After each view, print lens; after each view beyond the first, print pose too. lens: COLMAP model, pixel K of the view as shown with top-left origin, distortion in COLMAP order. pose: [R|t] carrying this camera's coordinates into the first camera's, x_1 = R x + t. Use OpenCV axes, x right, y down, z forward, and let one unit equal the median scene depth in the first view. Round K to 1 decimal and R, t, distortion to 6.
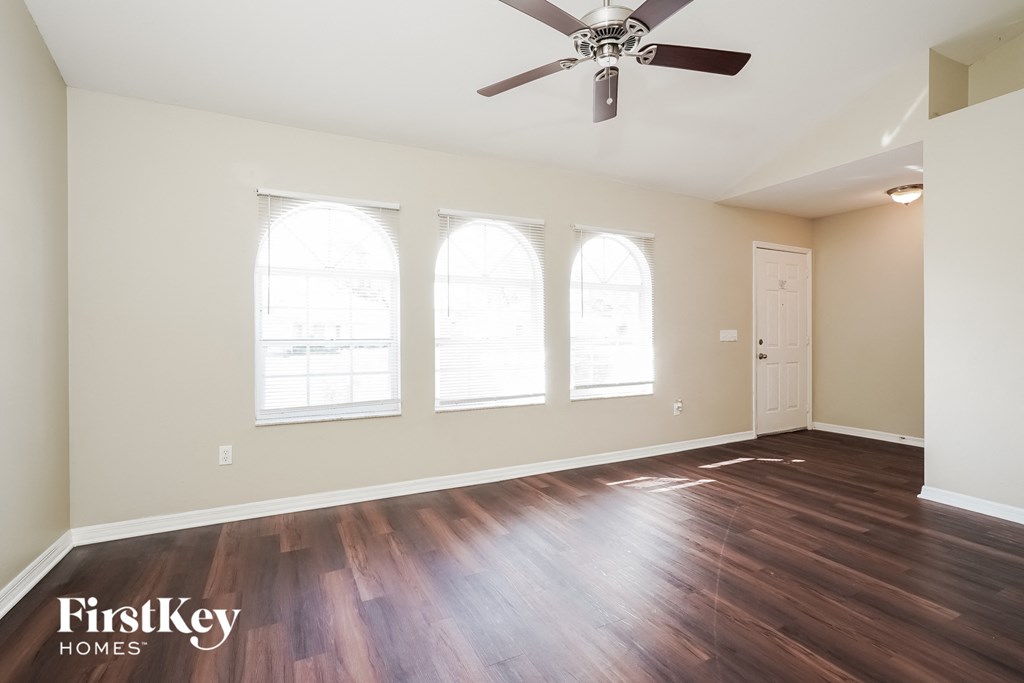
lens RADIAL K [[470.2, 0, 508.3], [0, 470.2, 336.1], [0, 0, 1]] dist [-0.034863, -0.000027]
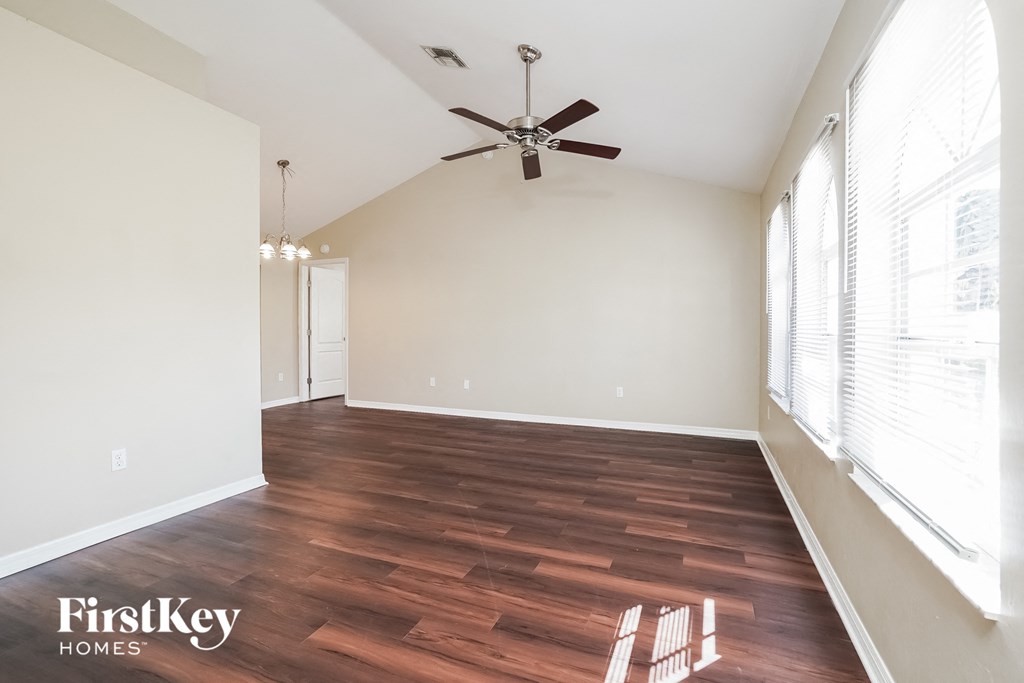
lens RADIAL K [[470.2, 0, 508.3], [0, 470.2, 336.1], [0, 0, 1]] dist [-0.034863, -0.000027]
pose [[-0.760649, 0.009432, -0.649095, 0.994453], [-0.004431, 0.999796, 0.019720, -0.009808], [0.649149, 0.017876, -0.760451, 1.668638]]
